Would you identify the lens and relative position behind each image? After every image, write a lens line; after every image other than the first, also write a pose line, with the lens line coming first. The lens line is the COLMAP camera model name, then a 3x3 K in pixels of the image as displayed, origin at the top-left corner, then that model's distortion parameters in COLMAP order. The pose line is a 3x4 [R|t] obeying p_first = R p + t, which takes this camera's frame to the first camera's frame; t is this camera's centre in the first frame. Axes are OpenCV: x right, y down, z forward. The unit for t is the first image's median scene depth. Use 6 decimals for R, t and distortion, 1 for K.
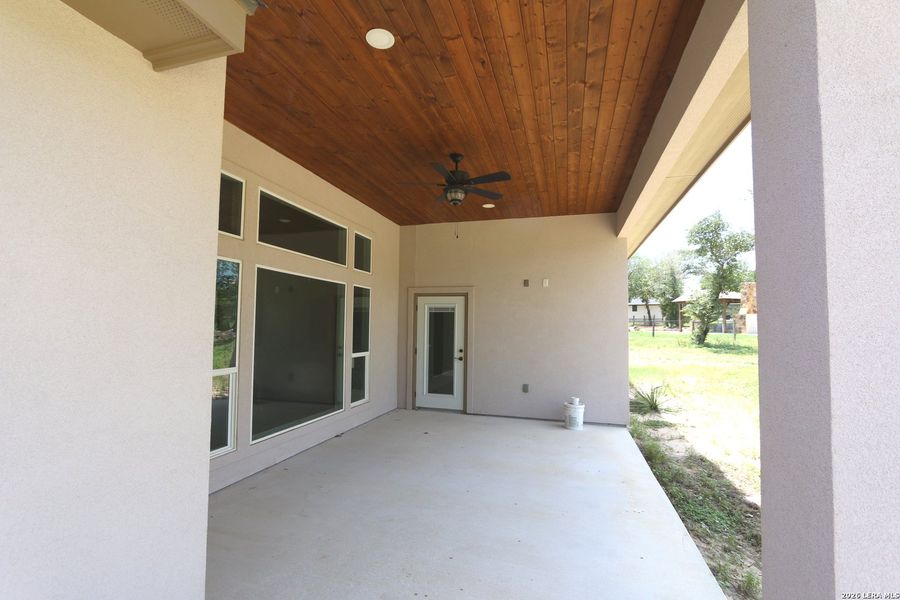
lens RADIAL K [[411.9, 0, 443.4], [0, 411.9, 304.5], [0, 0, 1]] dist [-0.018462, 0.003121]
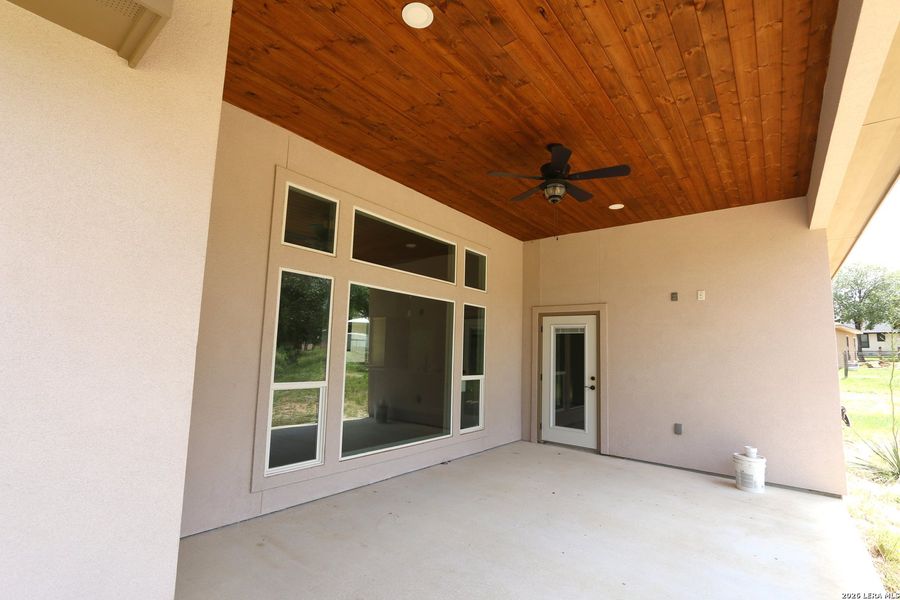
lens RADIAL K [[411.9, 0, 443.4], [0, 411.9, 304.5], [0, 0, 1]] dist [-0.018462, 0.003121]
pose [[0.925290, -0.027849, -0.378237, 0.109568], [0.000802, 0.997442, -0.071478, 0.026168], [0.379260, 0.065834, 0.922945, 0.112686]]
